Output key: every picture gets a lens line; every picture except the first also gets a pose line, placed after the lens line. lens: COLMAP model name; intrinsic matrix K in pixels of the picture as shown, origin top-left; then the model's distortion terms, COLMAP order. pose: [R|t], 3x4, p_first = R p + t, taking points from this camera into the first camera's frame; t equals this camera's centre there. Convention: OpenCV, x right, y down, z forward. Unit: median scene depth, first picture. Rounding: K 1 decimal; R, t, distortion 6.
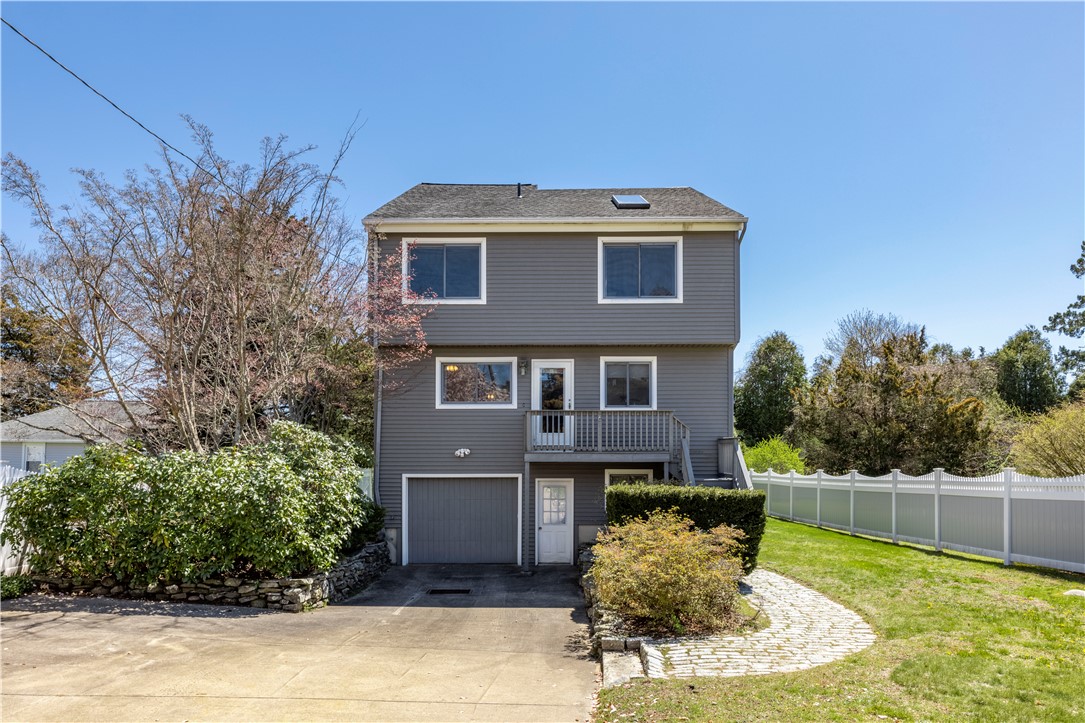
lens RADIAL K [[692.4, 0, 542.5], [0, 692.4, 361.5], [0, 0, 1]] dist [-0.003911, -0.001762]
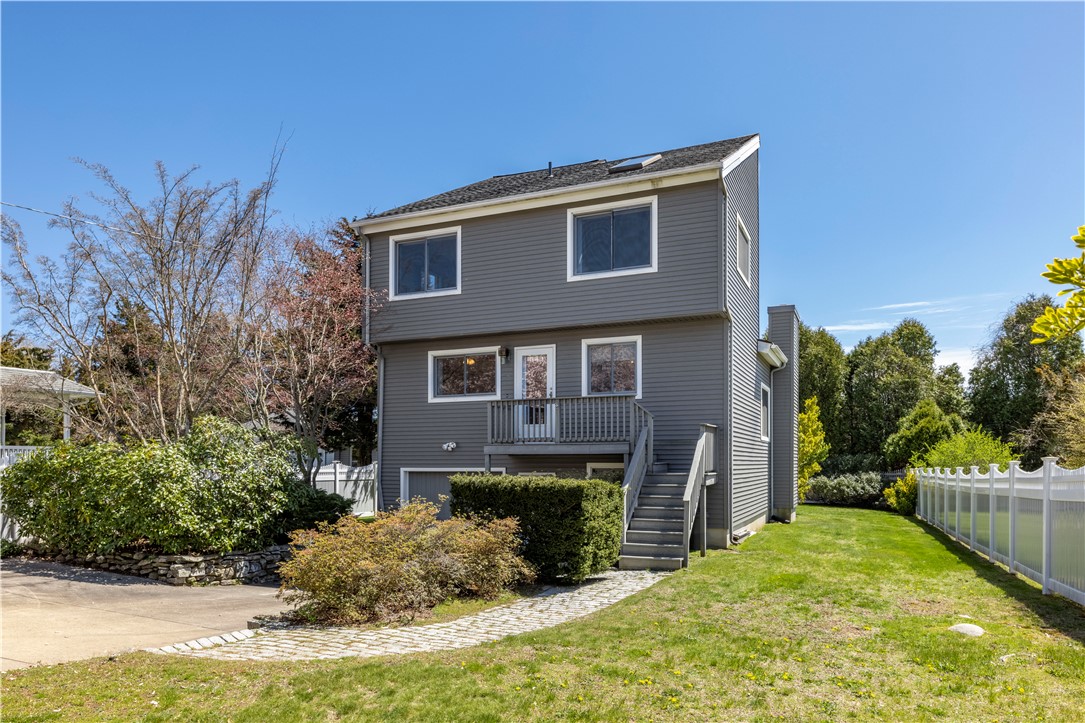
lens RADIAL K [[733.5, 0, 542.5], [0, 733.5, 361.5], [0, 0, 1]] dist [-0.003907, -0.000303]
pose [[0.918337, -0.056088, -0.391805, 0.420334], [0.056882, 0.998335, -0.009592, 0.028798], [0.391690, -0.013478, 0.919998, 0.092045]]
